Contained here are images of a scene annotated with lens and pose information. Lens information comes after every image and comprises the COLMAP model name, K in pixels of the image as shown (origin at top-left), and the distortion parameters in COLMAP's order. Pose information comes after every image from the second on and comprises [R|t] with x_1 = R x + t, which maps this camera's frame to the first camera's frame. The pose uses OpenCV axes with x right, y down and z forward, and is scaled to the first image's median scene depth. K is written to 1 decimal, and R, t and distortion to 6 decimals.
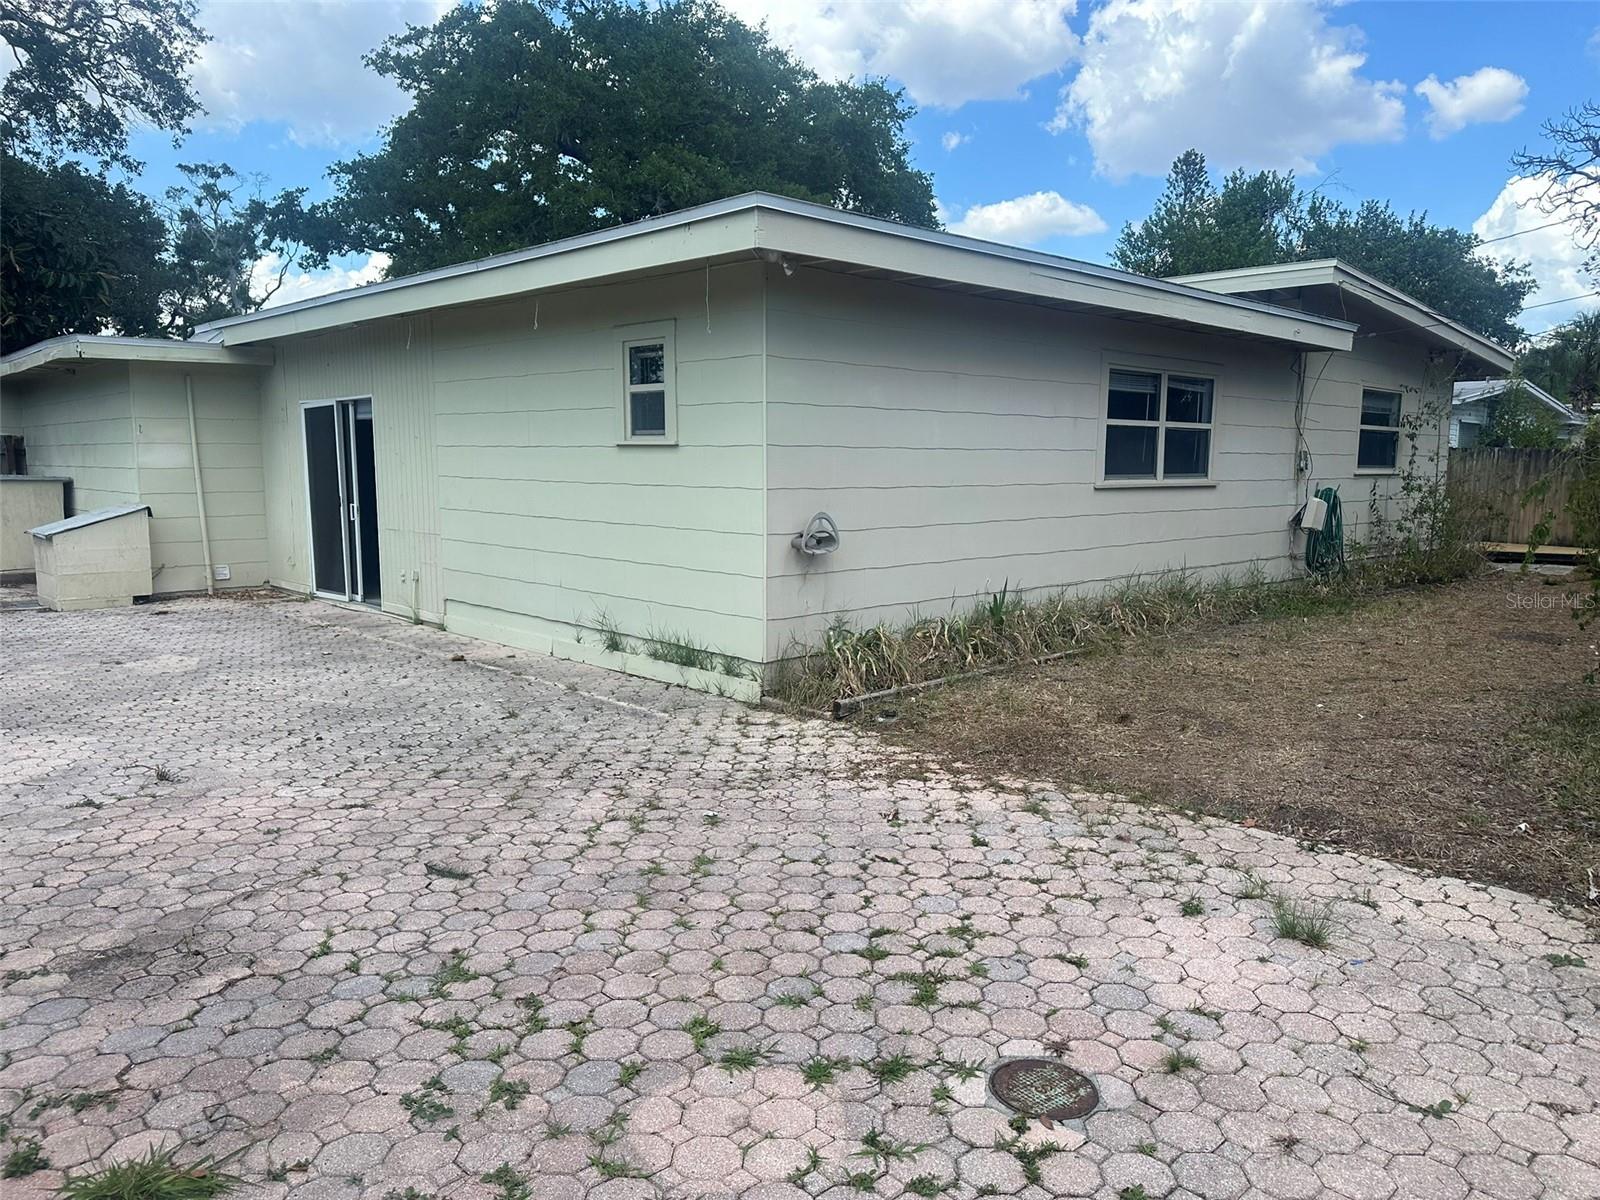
lens RADIAL K [[1137.4, 0, 800.0], [0, 1137.4, 600.0], [0, 0, 1]] dist [0.002276, 0.000216]
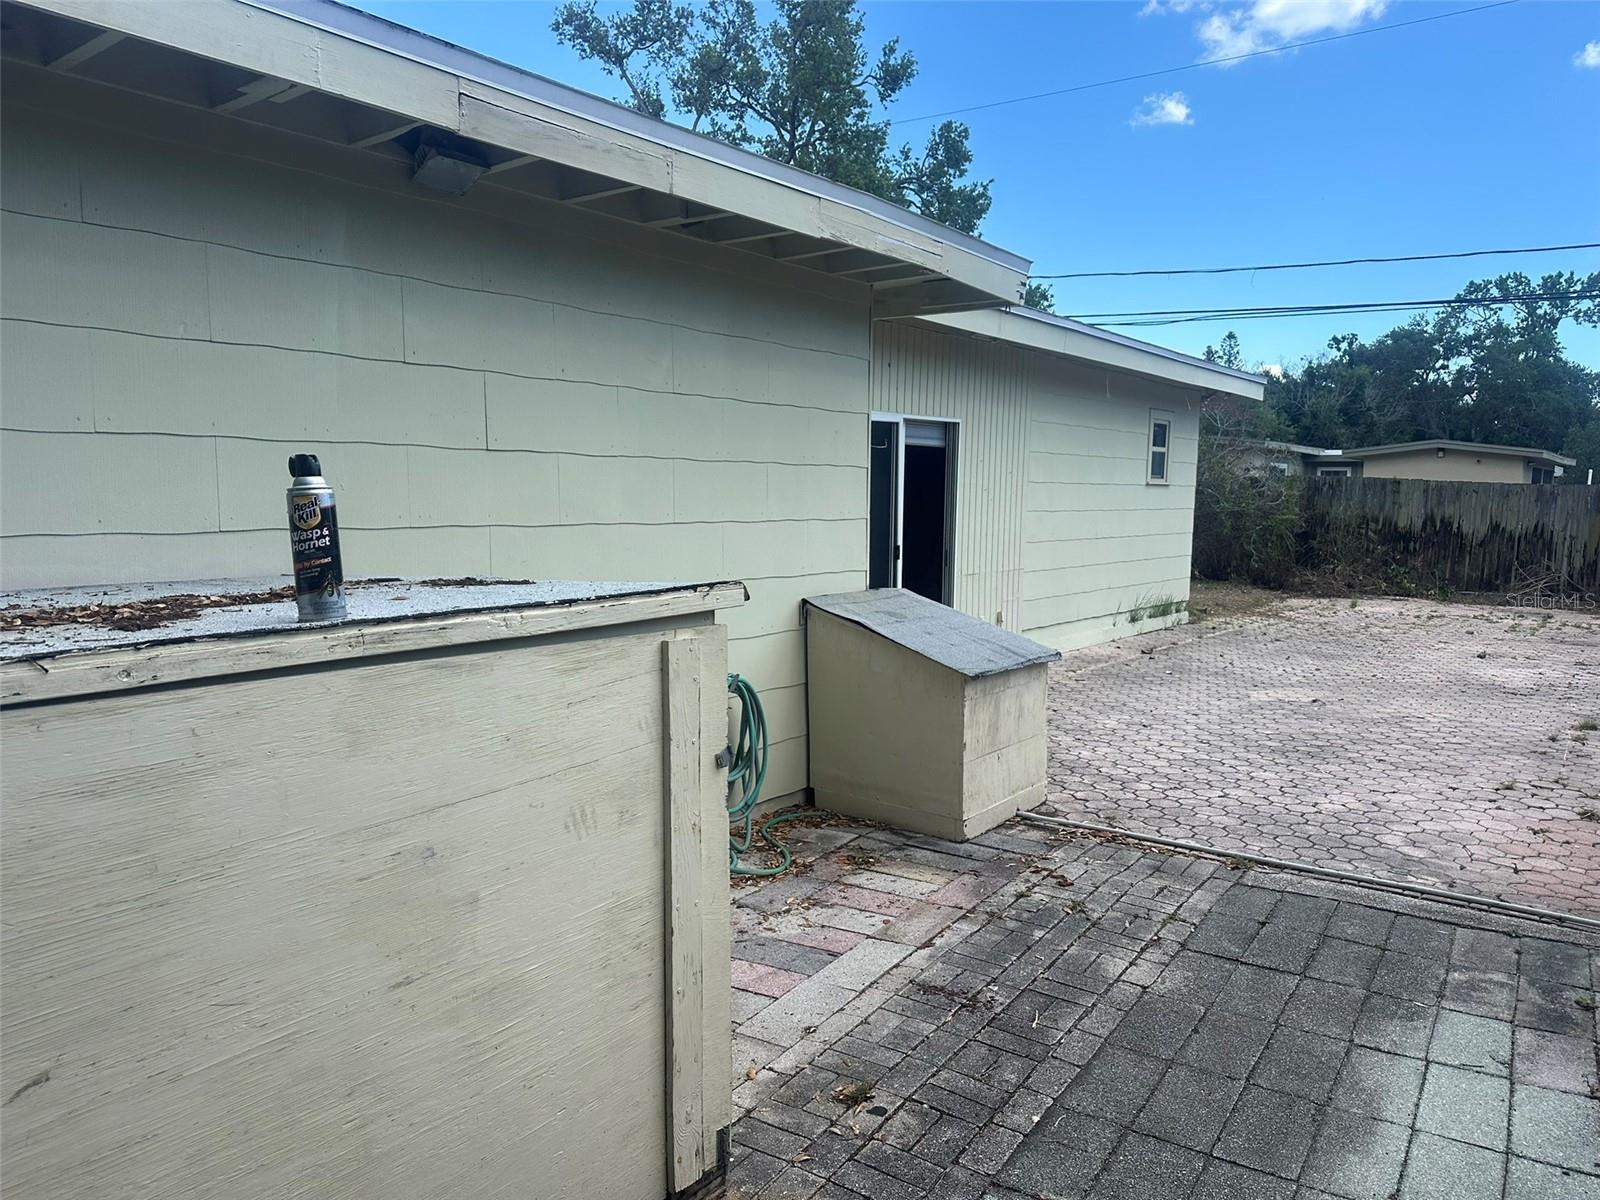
lens RADIAL K [[1137.4, 0, 800.0], [0, 1137.4, 600.0], [0, 0, 1]] dist [0.002276, 0.000216]
pose [[-0.127869, -0.102429, 0.986488, -1.659571], [0.113277, 0.986635, 0.117127, -0.219262], [-0.985301, 0.126724, -0.114557, 1.688064]]
